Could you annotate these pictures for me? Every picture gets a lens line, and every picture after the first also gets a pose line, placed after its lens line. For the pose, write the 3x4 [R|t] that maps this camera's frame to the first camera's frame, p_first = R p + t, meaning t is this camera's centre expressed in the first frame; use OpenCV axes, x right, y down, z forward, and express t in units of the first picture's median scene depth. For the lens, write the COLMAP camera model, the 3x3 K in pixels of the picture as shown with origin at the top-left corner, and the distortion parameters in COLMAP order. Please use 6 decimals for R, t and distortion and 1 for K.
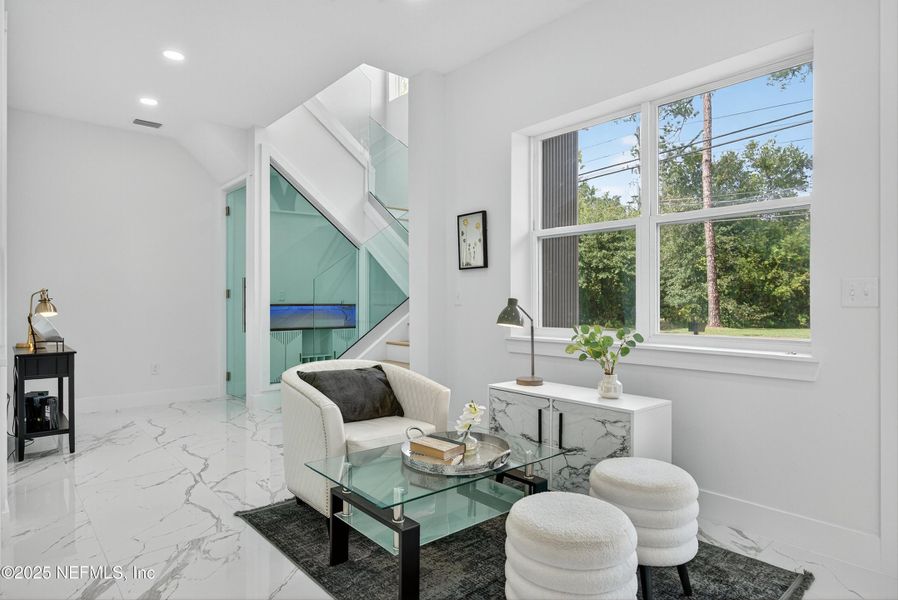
lens RADIAL K [[513.4, 0, 450.8], [0, 513.4, 301.7], [0, 0, 1]] dist [0.004325, -0.000307]
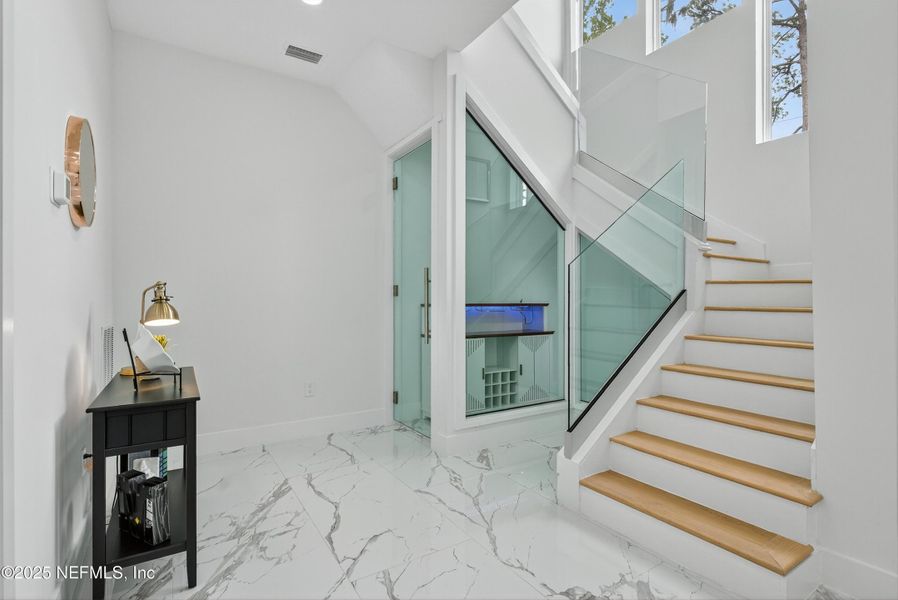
lens RADIAL K [[428.6, 0, 449.7], [0, 428.6, 298.3], [0, 0, 1]] dist [0.011059, -0.003444]
pose [[0.987813, 0.001782, -0.155633, -0.283142], [-0.001773, 0.999998, 0.000197, -0.004410], [0.155633, 0.000081, 0.987815, 0.421540]]
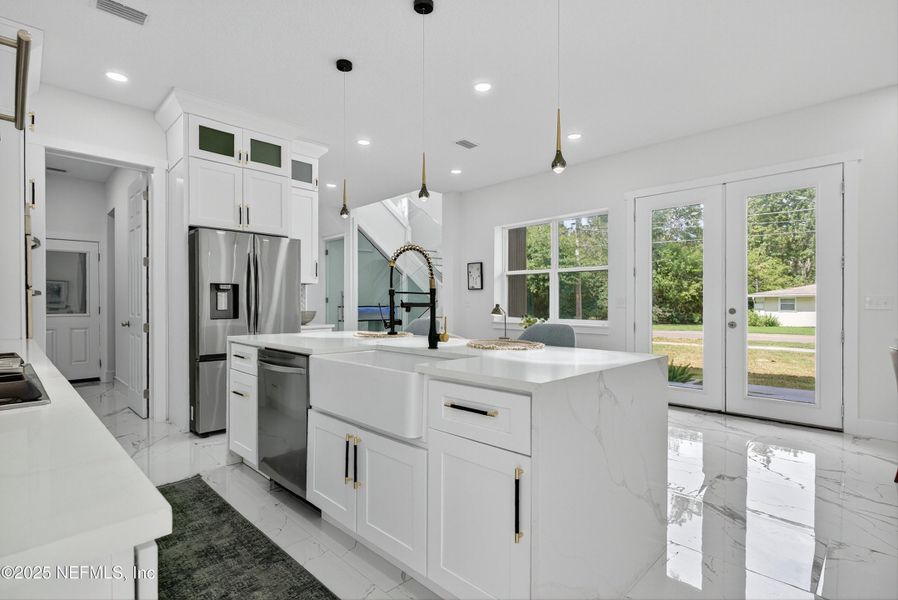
lens RADIAL K [[428.6, 0, 453.8], [0, 428.6, 307.3], [0, 0, 1]] dist [0.011059, -0.003444]
pose [[0.997803, 0.000100, 0.066258, -0.115506], [-0.000668, 0.999963, 0.008547, -0.004464], [-0.066255, -0.008572, 0.997766, -0.528623]]
